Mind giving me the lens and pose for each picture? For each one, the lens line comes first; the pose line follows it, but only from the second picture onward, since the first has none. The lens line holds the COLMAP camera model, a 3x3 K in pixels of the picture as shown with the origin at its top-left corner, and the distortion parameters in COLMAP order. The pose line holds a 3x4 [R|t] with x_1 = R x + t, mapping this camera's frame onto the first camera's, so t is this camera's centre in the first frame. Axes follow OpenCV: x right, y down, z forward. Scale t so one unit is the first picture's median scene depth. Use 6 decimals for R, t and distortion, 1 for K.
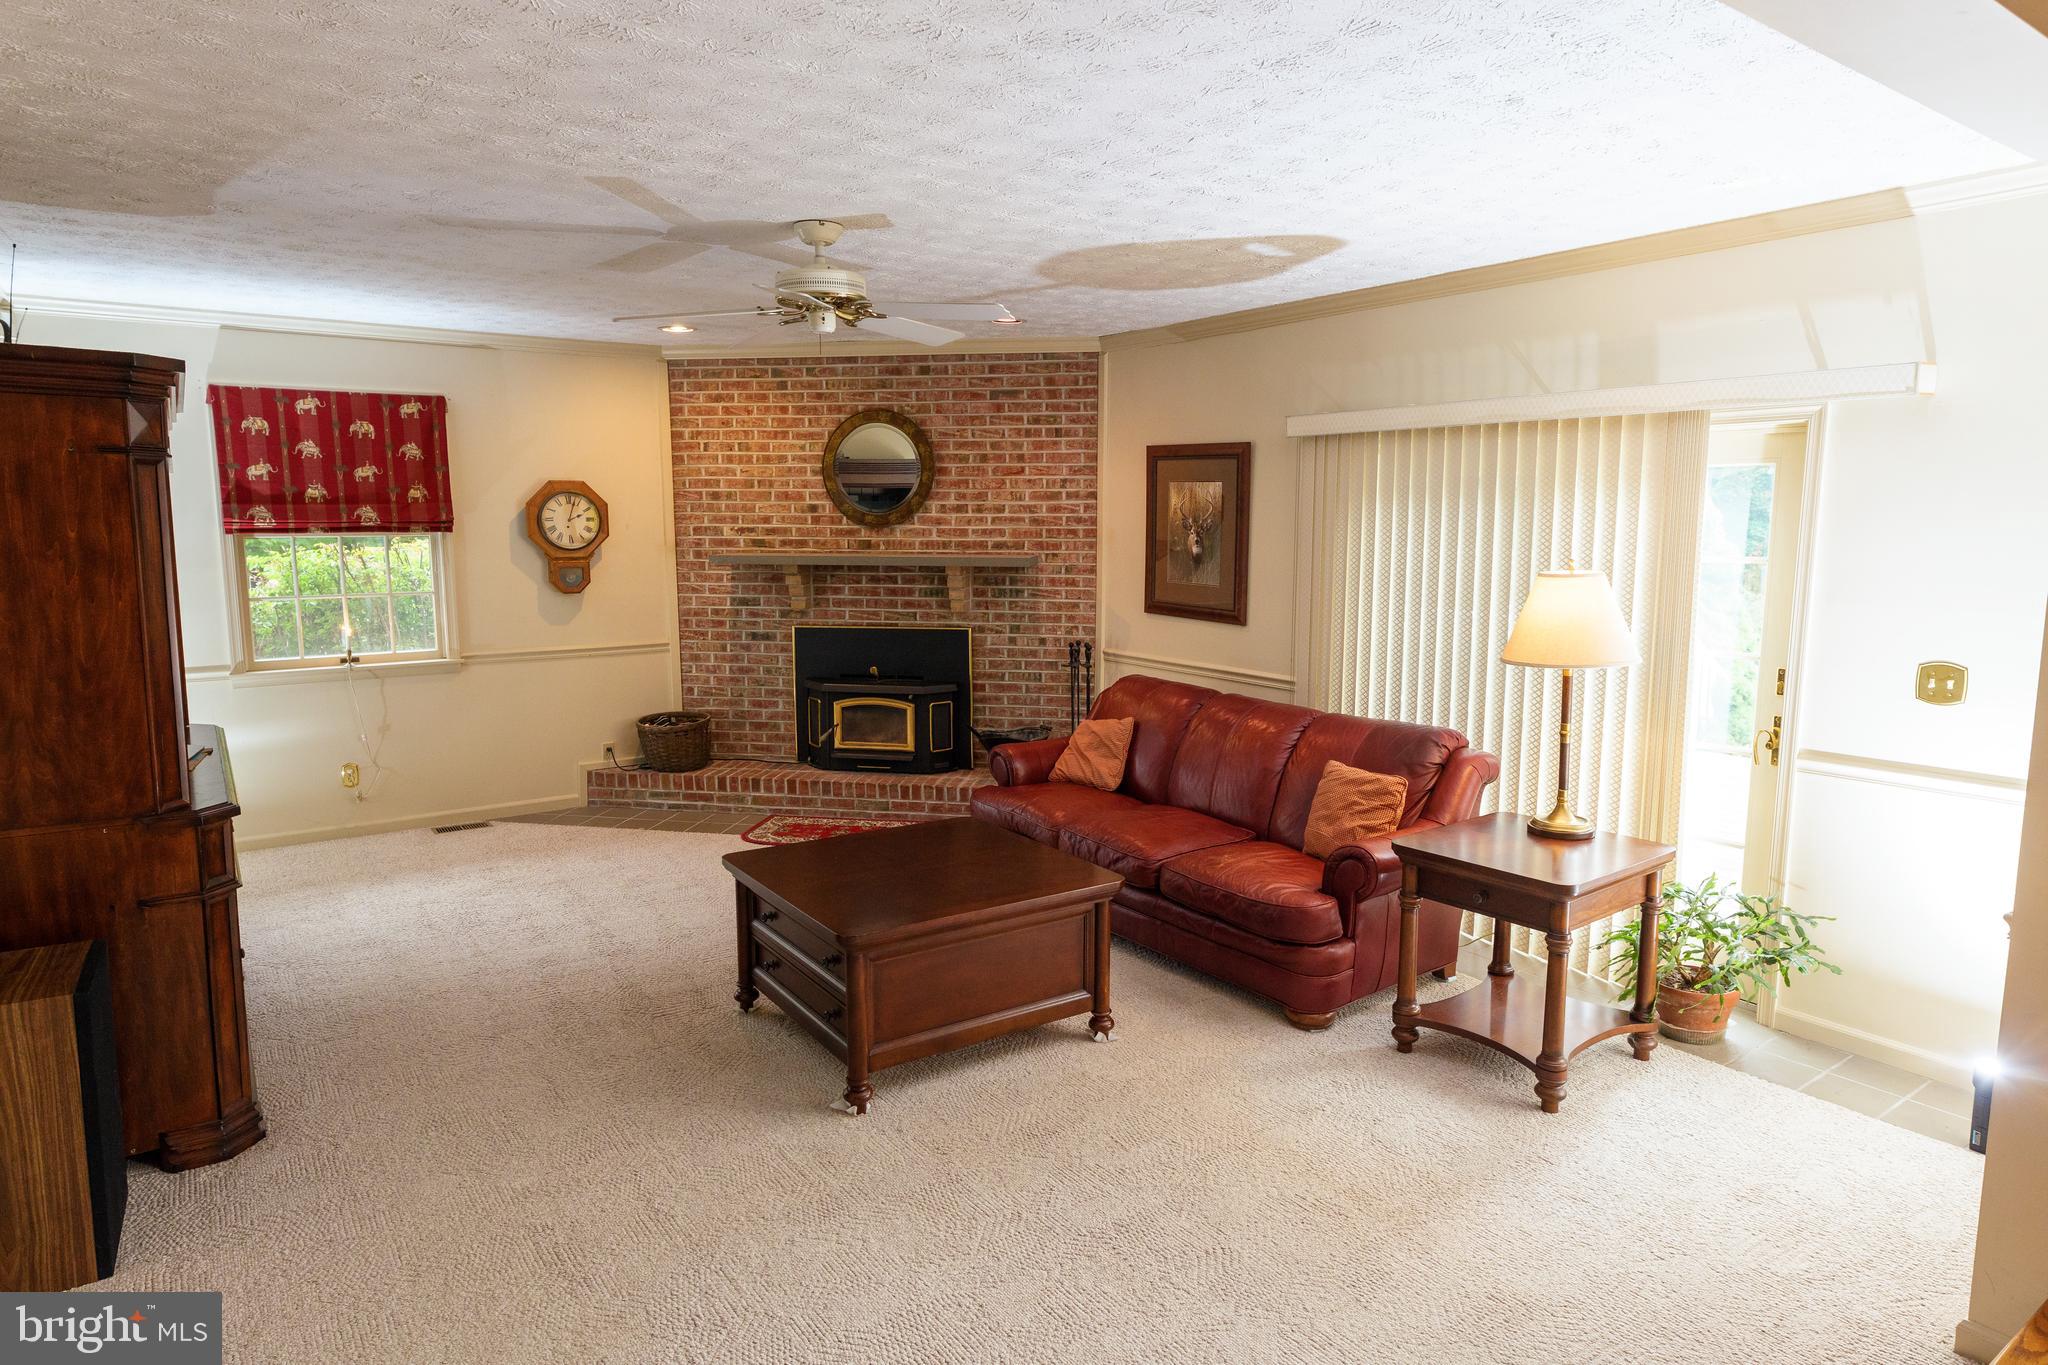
lens RADIAL K [[1212.4, 0, 1073.3], [0, 1212.4, 690.7], [0, 0, 1]] dist [0.003670, -0.003303]
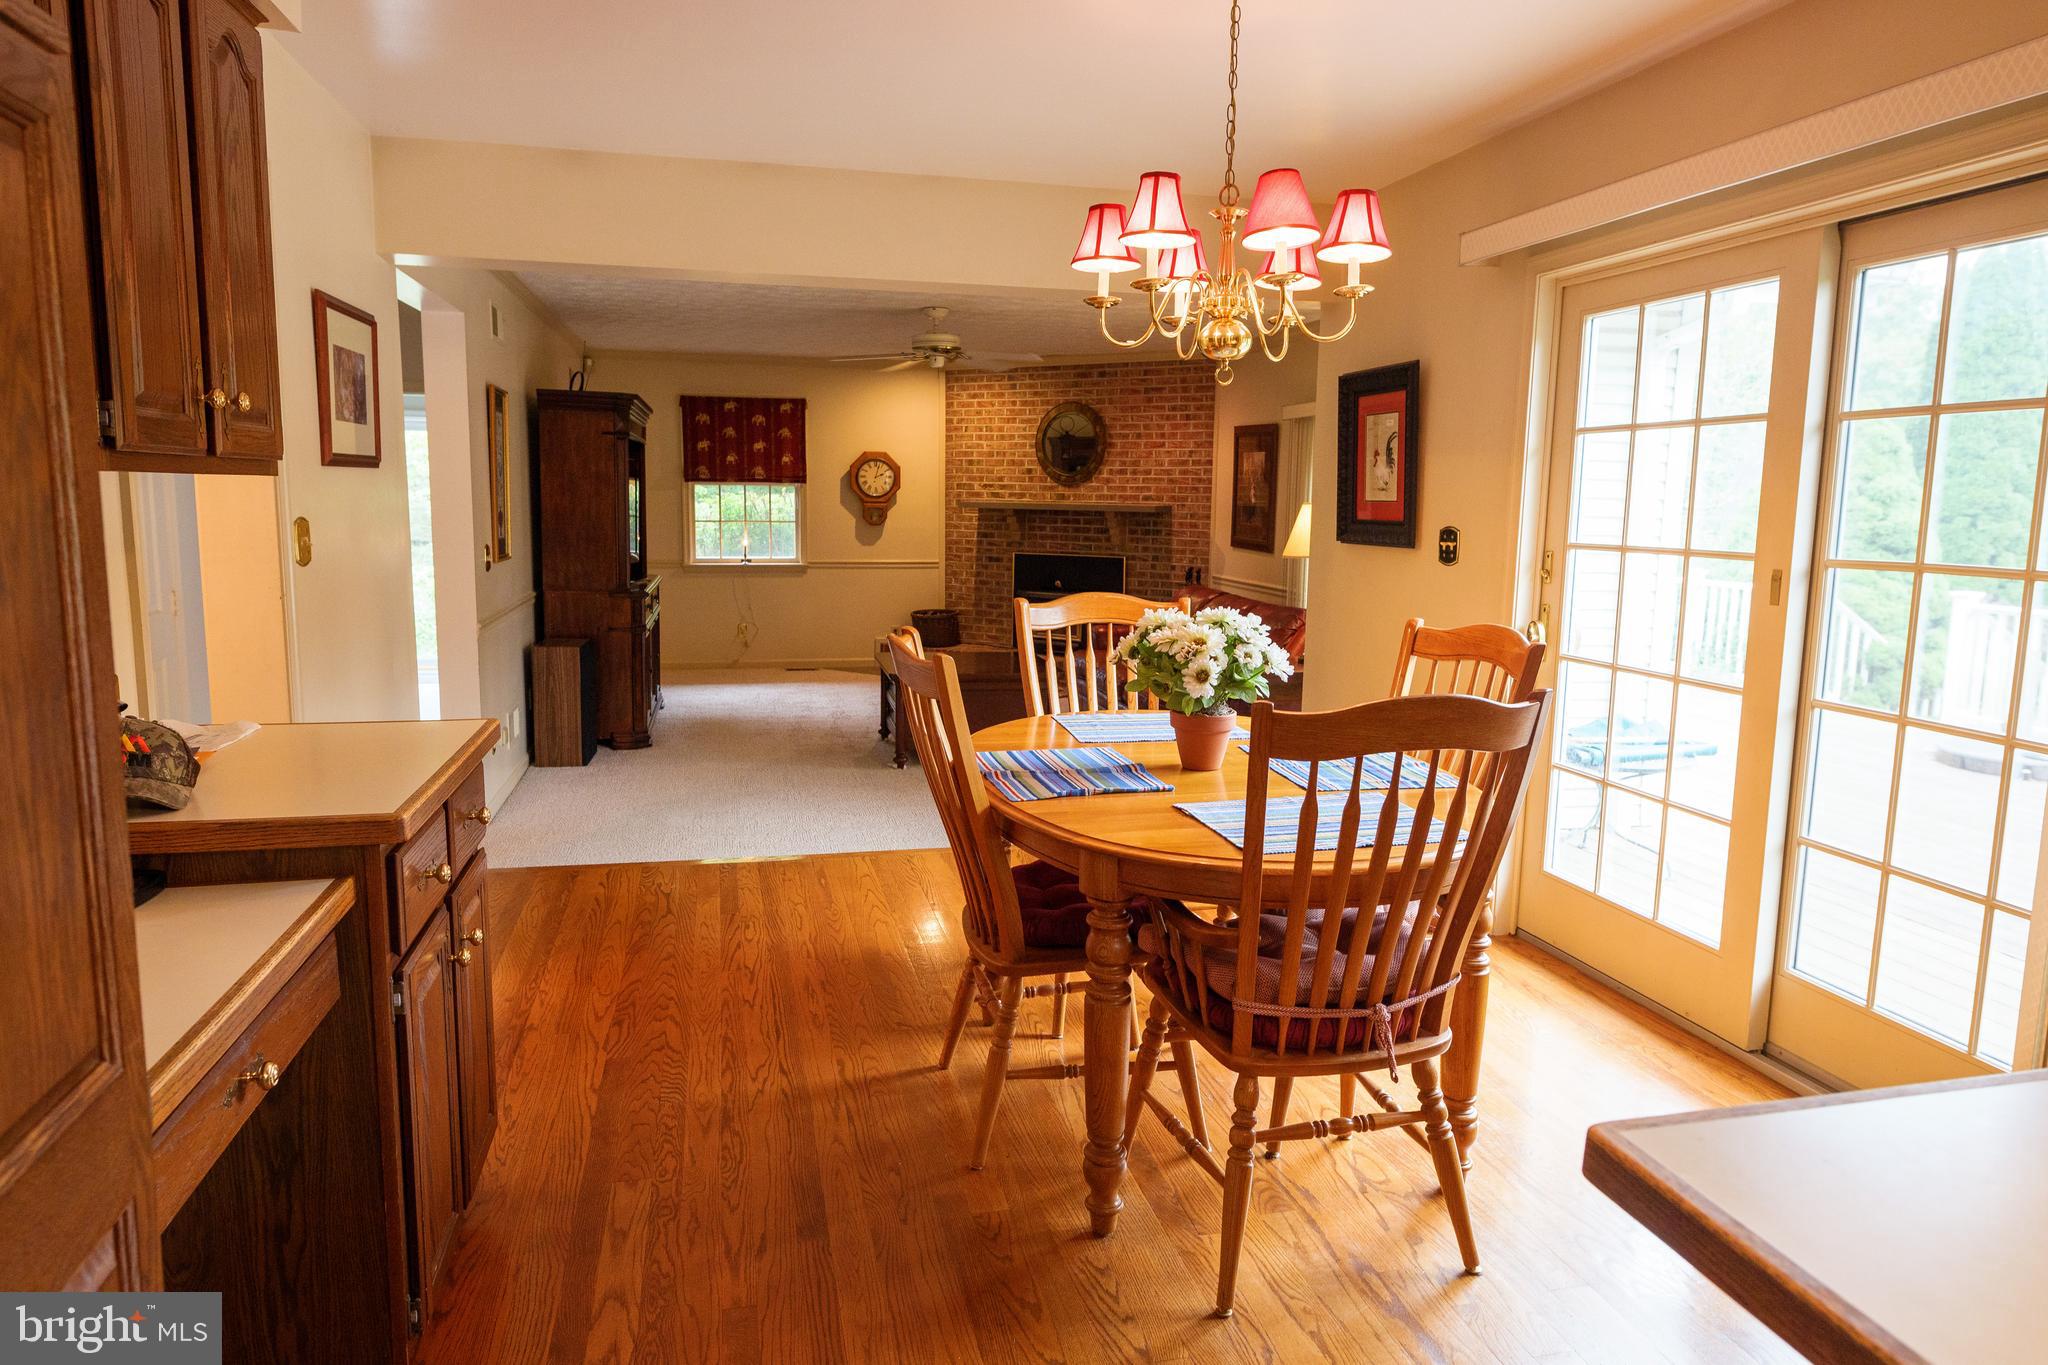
lens RADIAL K [[1212.4, 0, 1036.7], [0, 1212.4, 674.1], [0, 0, 1]] dist [0.003670, -0.003303]
pose [[0.930770, 0.066559, -0.359495, 0.339764], [-0.065130, 0.997747, 0.016101, 0.069385], [0.359757, 0.008428, 0.933008, -0.354782]]
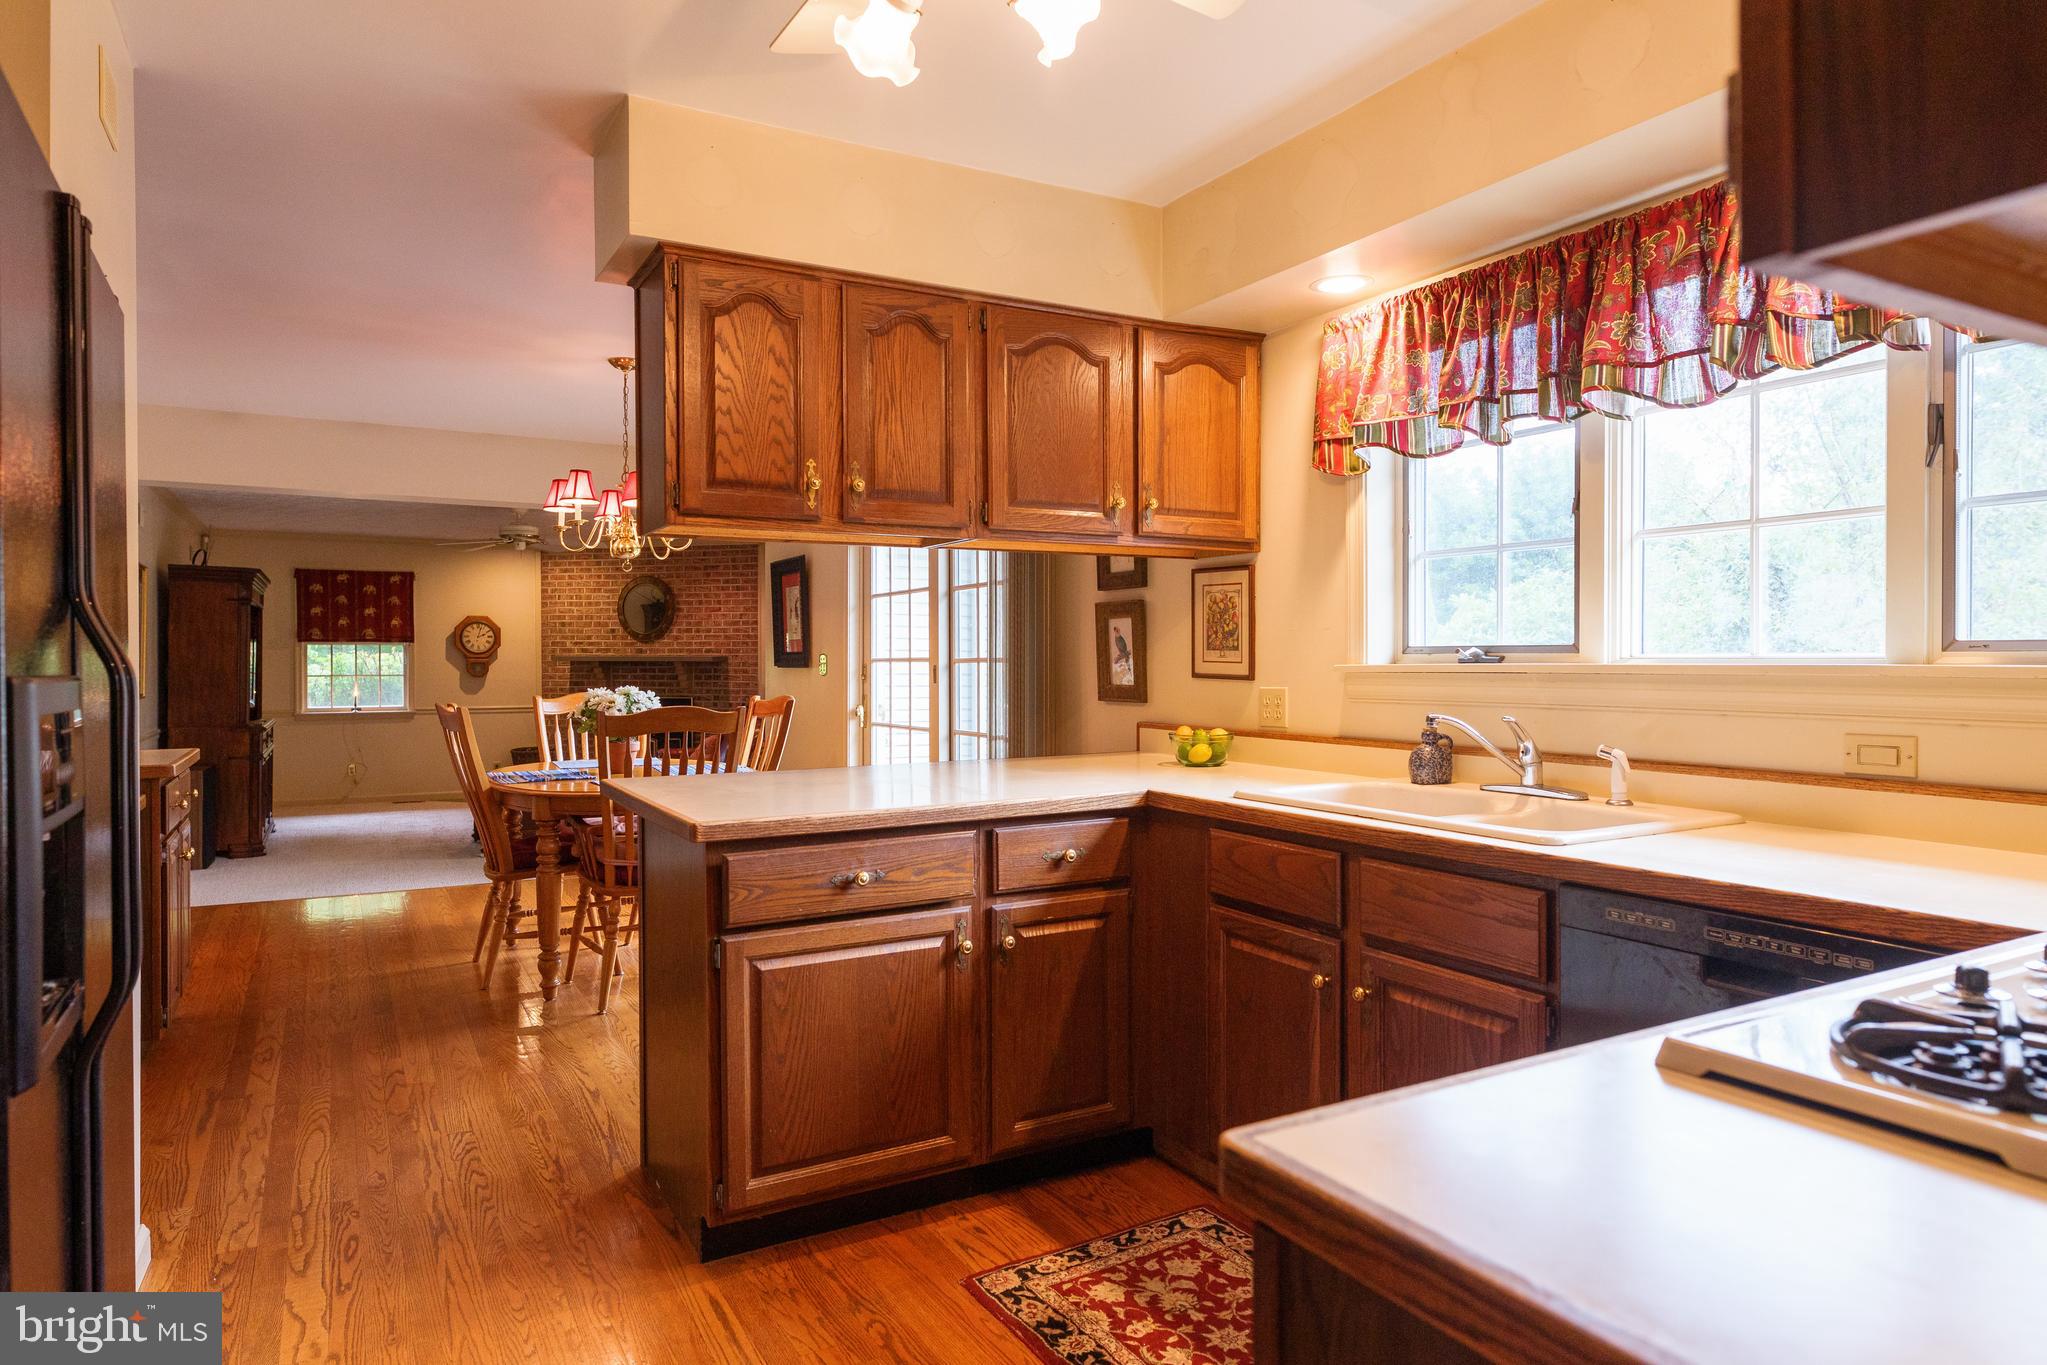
lens RADIAL K [[1211.8, 0, 1020.5], [0, 1211.8, 687.9], [0, 0, 1]] dist [0.003670, -0.003303]
pose [[0.994080, 0.001936, -0.108631, 0.588418], [-0.015135, 0.992560, -0.120809, 0.142038], [0.107589, 0.121738, 0.986714, -0.697188]]
